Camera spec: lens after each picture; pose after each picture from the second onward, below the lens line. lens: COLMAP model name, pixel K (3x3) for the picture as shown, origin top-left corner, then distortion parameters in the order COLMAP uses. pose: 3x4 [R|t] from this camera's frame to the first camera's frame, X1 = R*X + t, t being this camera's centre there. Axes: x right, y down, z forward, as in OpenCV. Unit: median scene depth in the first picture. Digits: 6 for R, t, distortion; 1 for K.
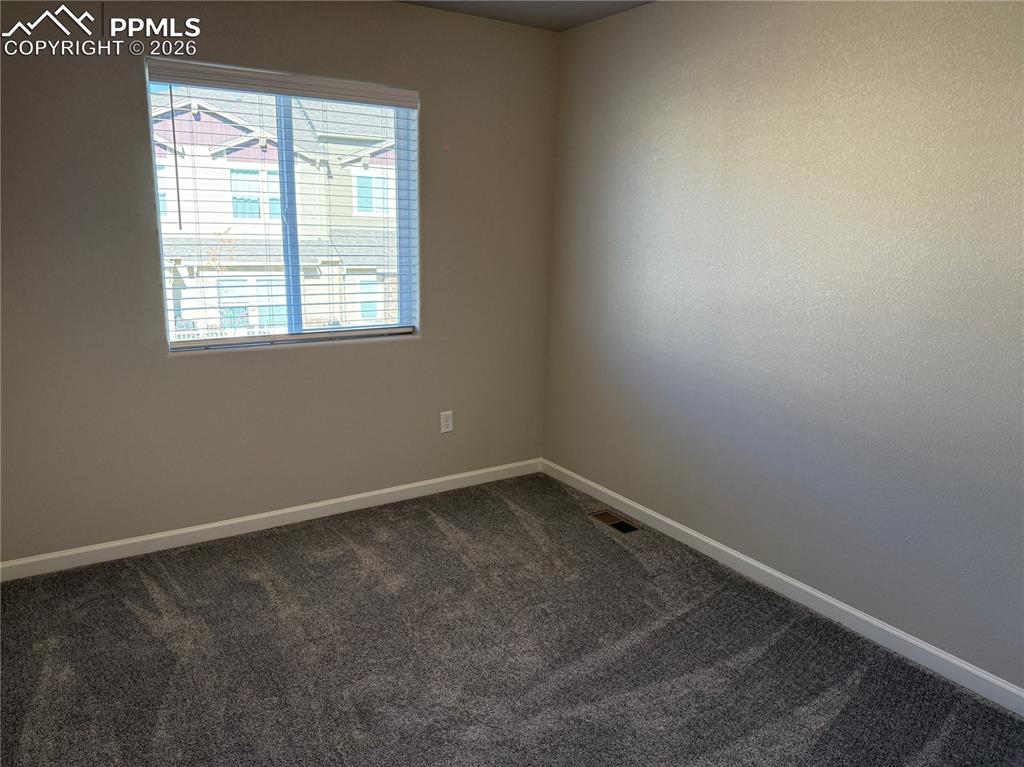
lens RADIAL K [[707.6, 0, 512.0], [0, 707.6, 383.5], [0, 0, 1]] dist [0.125982, -0.181867]
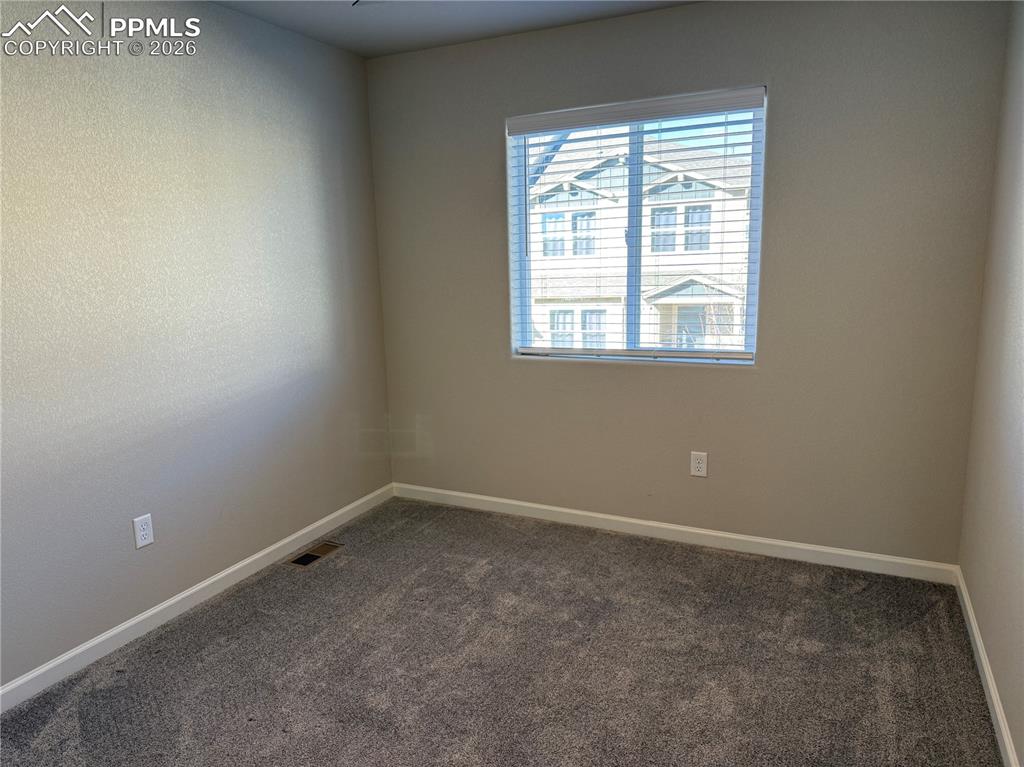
lens RADIAL K [[707.6, 0, 512.0], [0, 707.6, 383.5], [0, 0, 1]] dist [0.125982, -0.181867]
pose [[0.502069, 0.126147, -0.855578, 0.533699], [-0.144749, 0.987606, 0.060672, -0.064368], [0.852628, 0.093383, 0.514107, 0.347290]]
